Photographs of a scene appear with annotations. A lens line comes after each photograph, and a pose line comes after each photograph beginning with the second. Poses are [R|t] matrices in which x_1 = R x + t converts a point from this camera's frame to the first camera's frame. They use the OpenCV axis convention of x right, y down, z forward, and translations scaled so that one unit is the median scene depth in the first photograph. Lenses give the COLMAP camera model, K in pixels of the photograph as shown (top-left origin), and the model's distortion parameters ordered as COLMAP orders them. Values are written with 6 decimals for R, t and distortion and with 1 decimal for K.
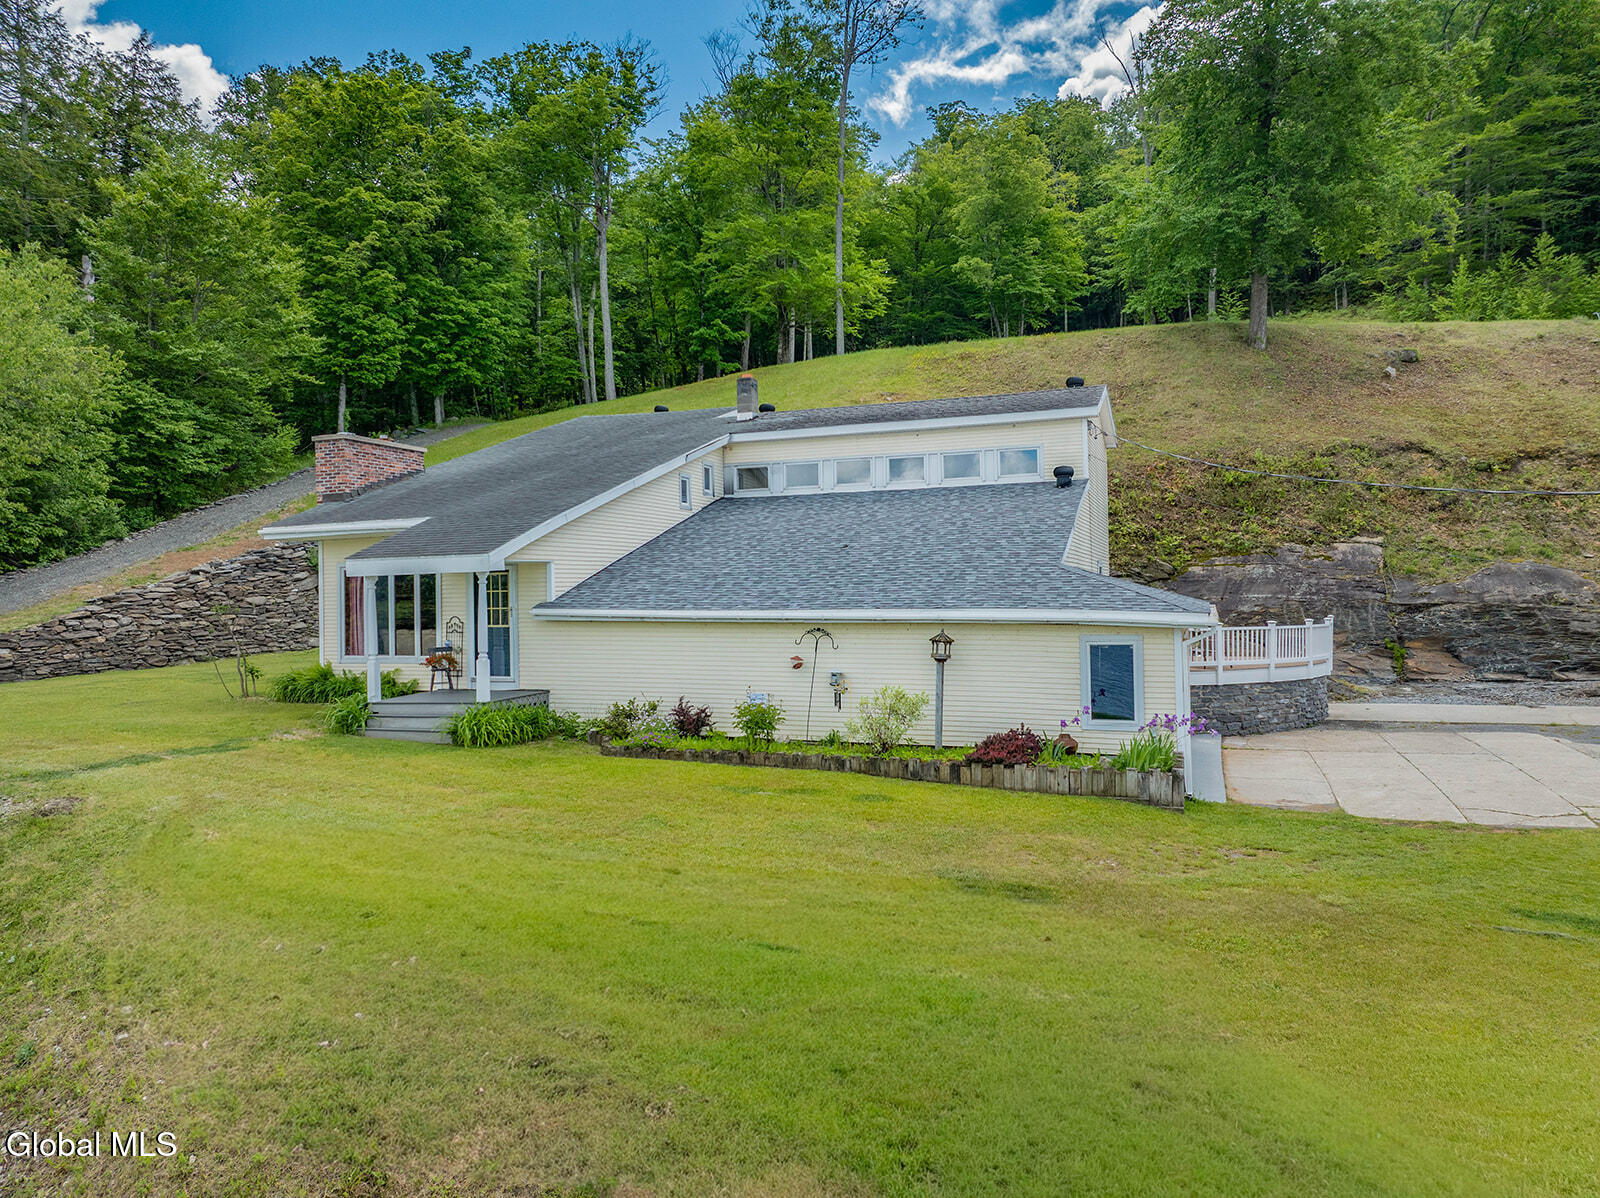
lens RADIAL K [[1128.7, 0, 804.8], [0, 1128.7, 594.6], [0, 0, 1]] dist [-0.054035, 0.022774]
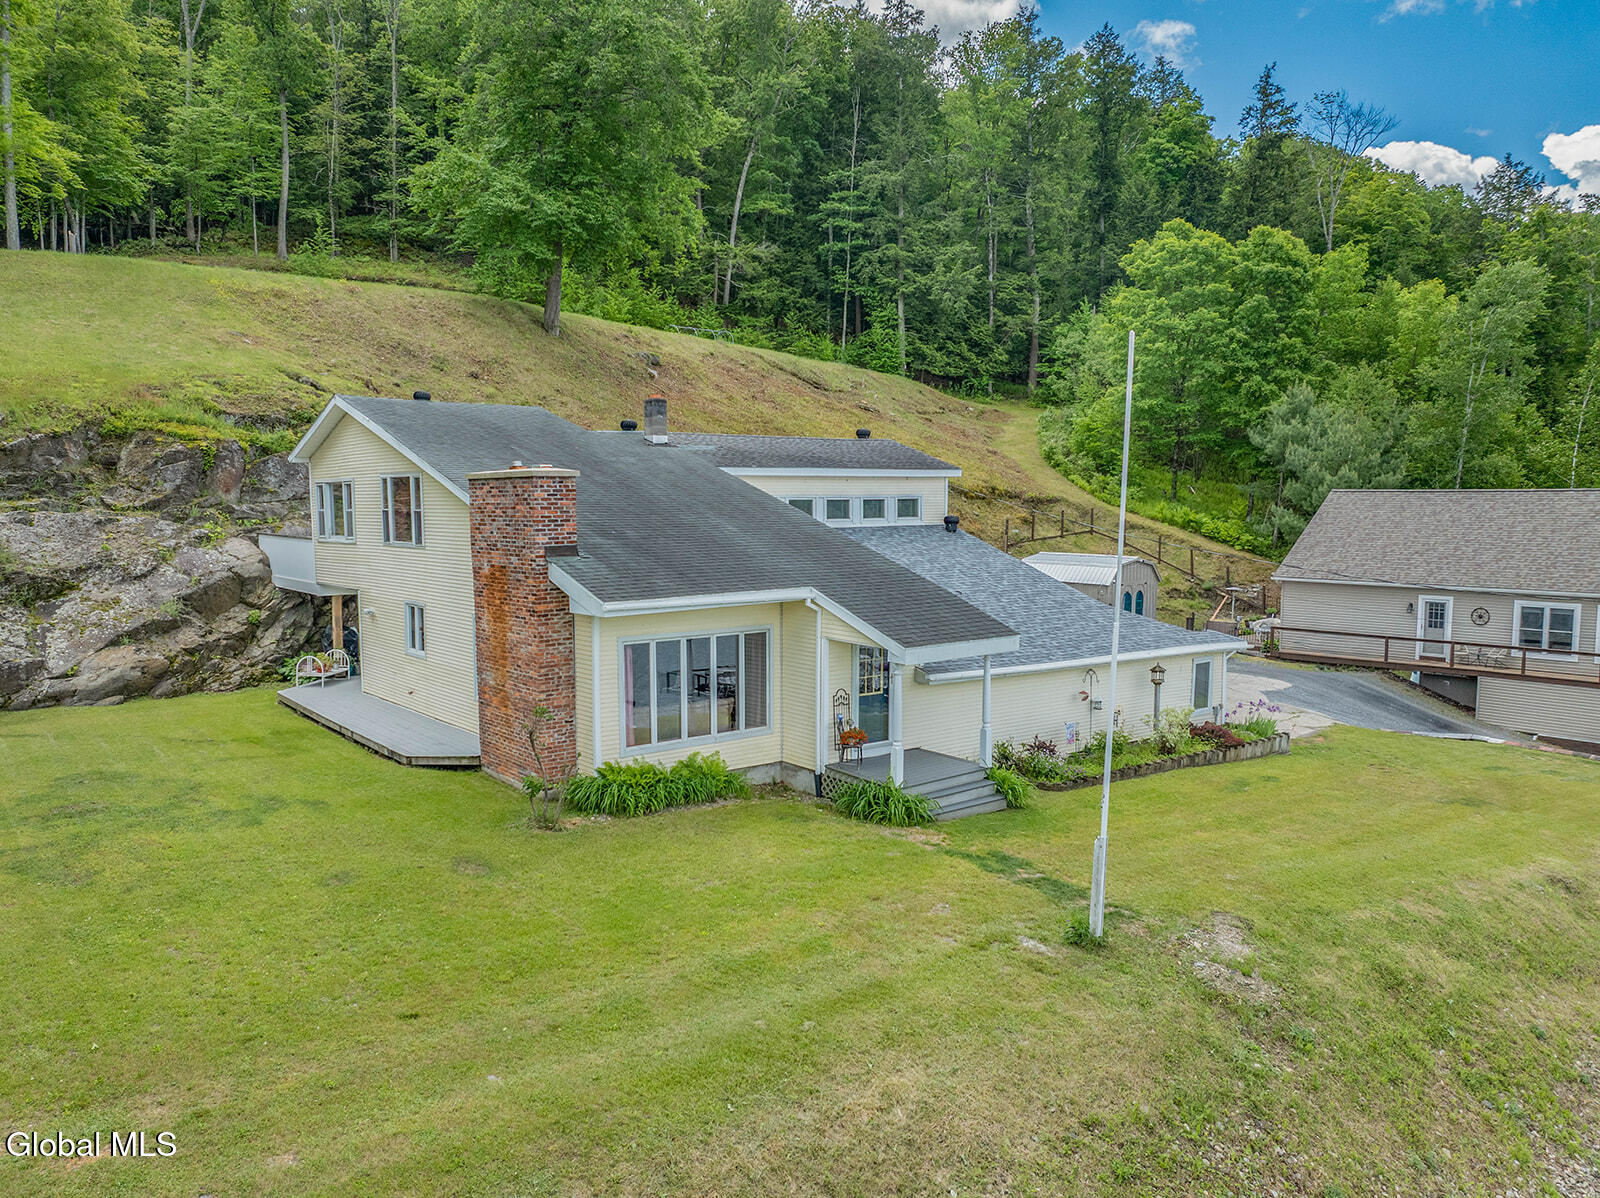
lens RADIAL K [[1190.3, 0, 764.8], [0, 1190.3, 624.6], [0, 0, 1]] dist [-0.044396, 0.005546]
pose [[0.535684, -0.074312, 0.841142, -0.639050], [-0.010851, 0.995432, 0.094853, -0.070573], [-0.844349, -0.059938, 0.532431, 0.267437]]
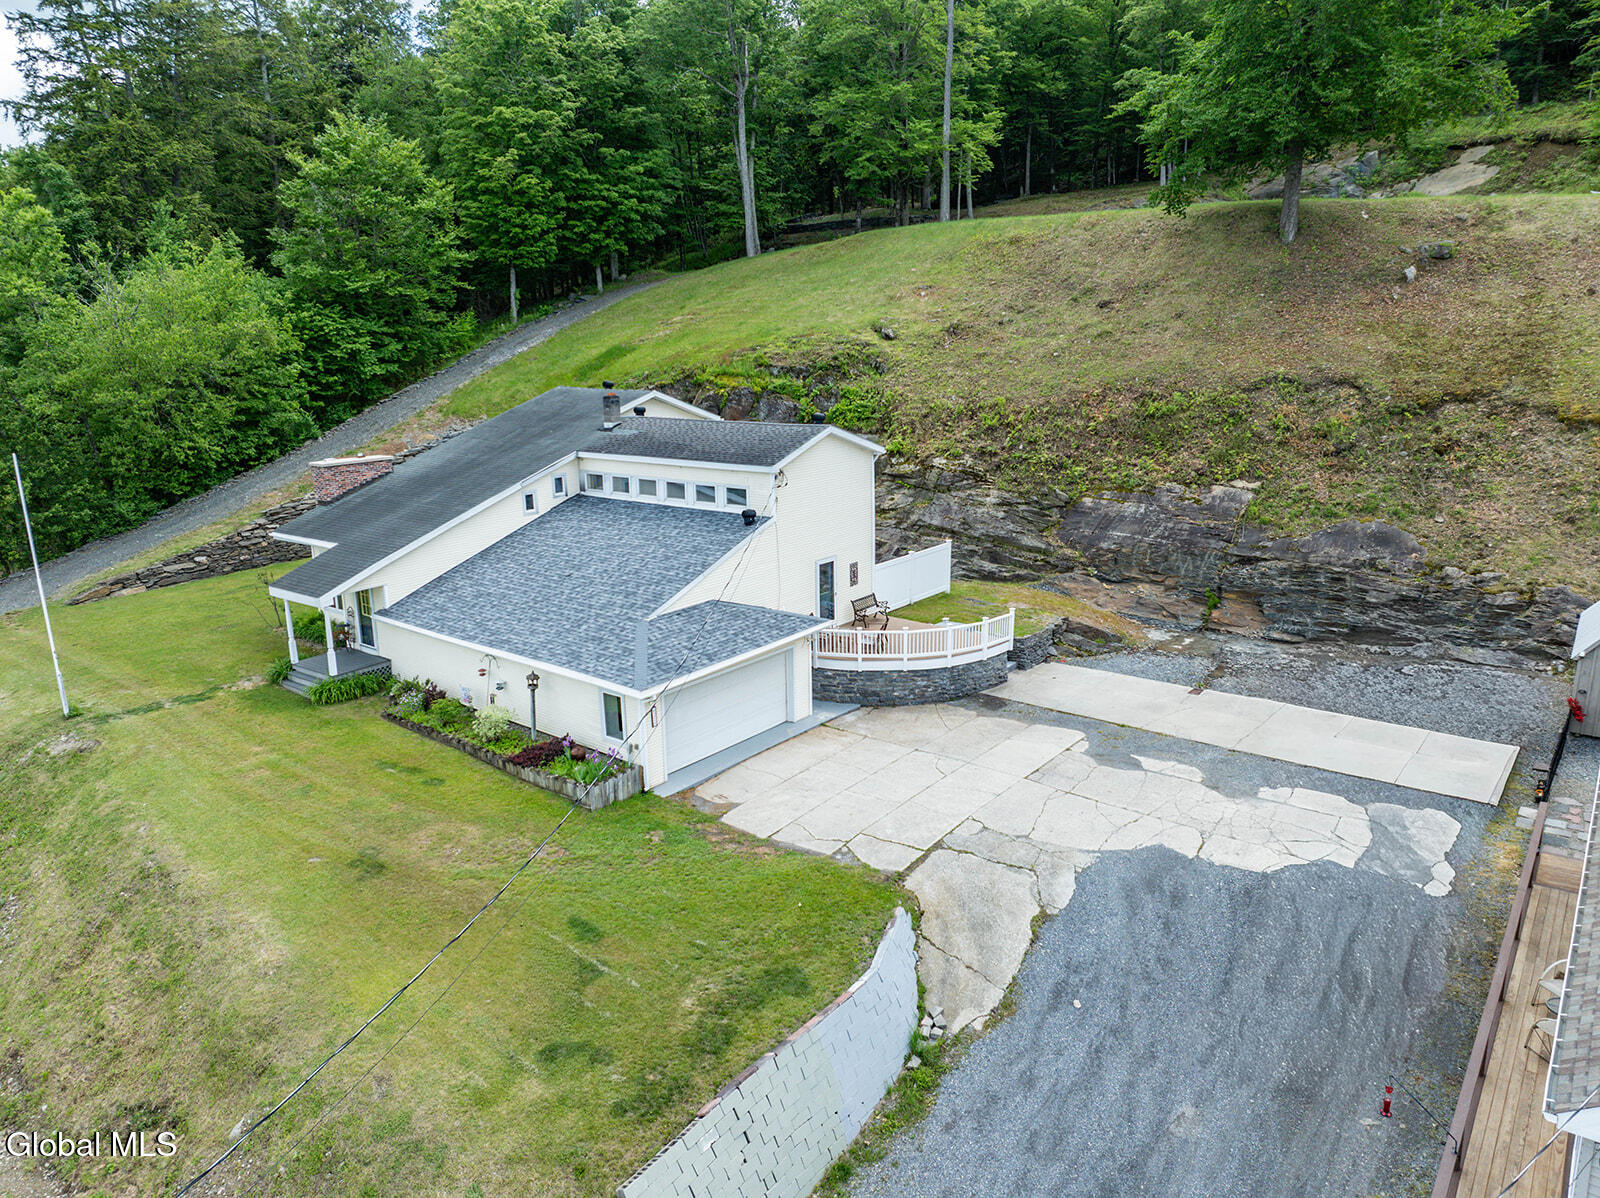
lens RADIAL K [[1128.7, 0, 804.8], [0, 1128.7, 594.6], [0, 0, 1]] dist [-0.054035, 0.022774]
pose [[0.950061, 0.074538, -0.303031, 0.436747], [0.000905, 0.970393, 0.241530, -0.209428], [0.312063, -0.229743, 0.921865, -0.166259]]
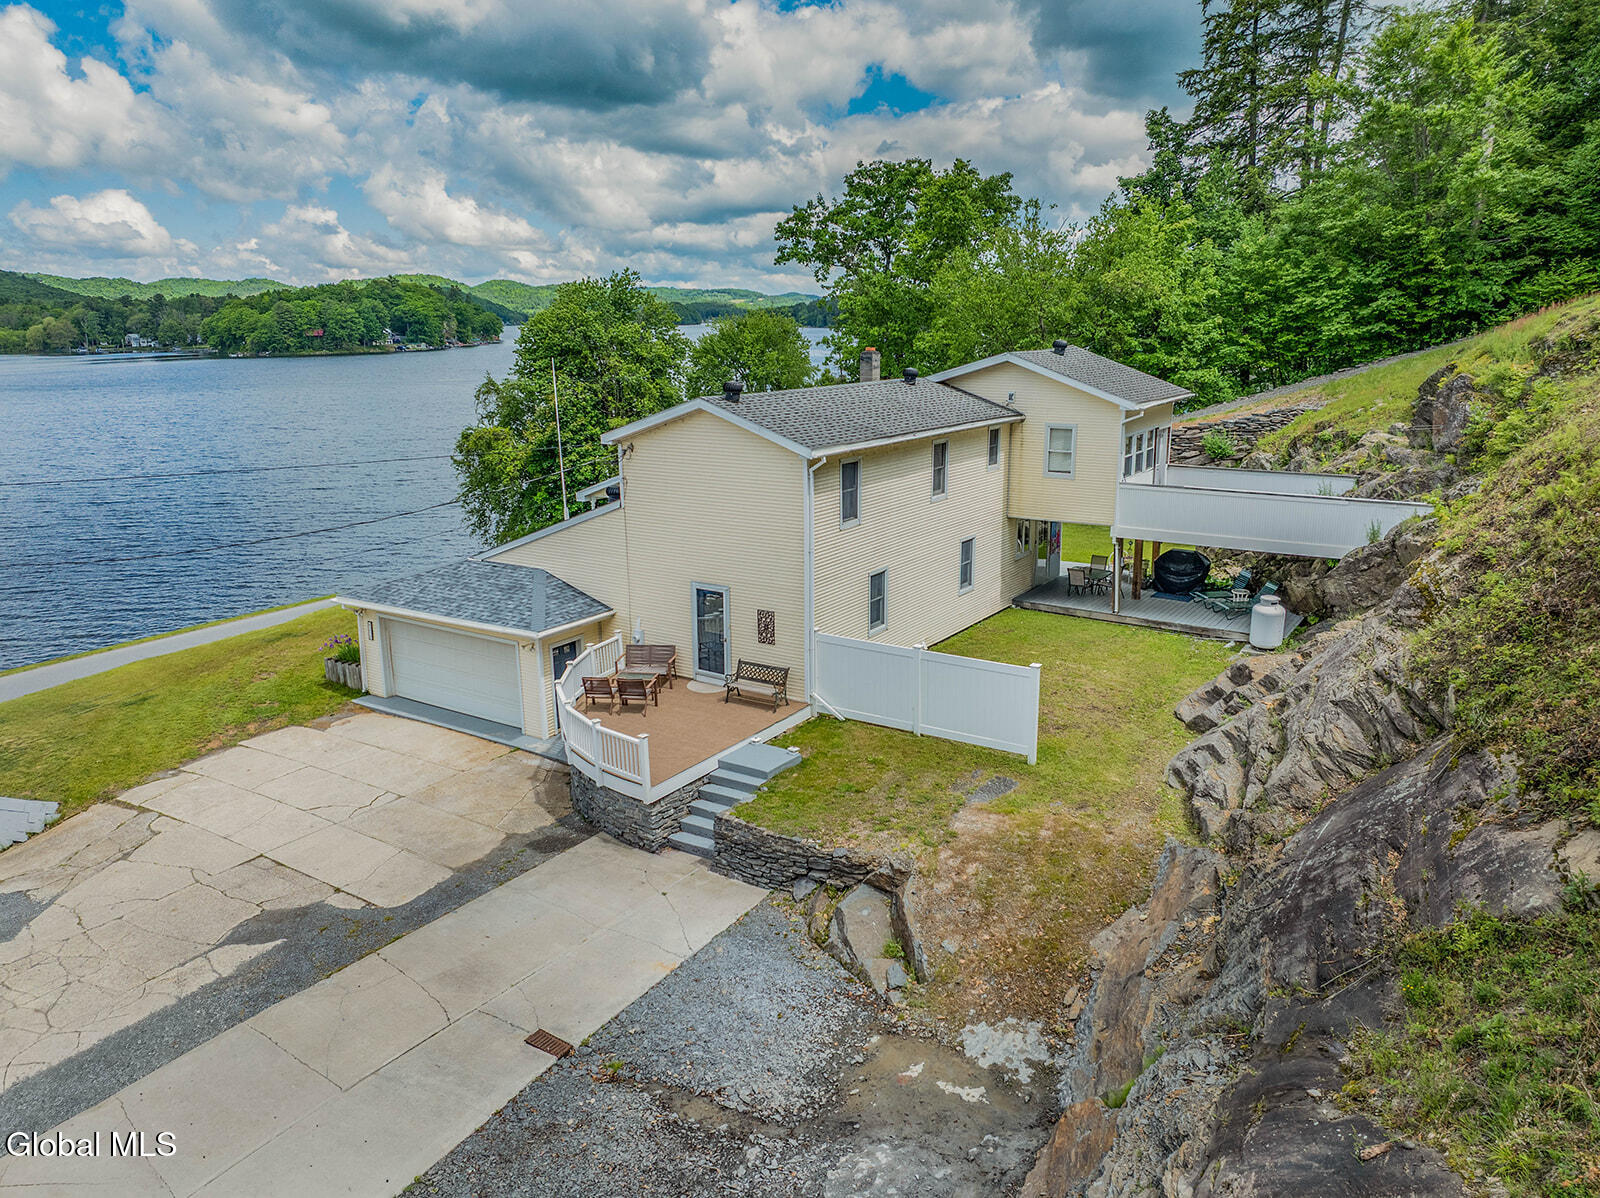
lens RADIAL K [[1148.4, 0, 807.3], [0, 1148.4, 597.2], [0, 0, 1]] dist [-0.043305, 0.004053]
pose [[-0.234037, 0.246674, -0.940414, 0.773550], [0.012414, 0.967957, 0.250809, -0.175960], [0.972148, 0.047024, -0.229600, 0.861889]]
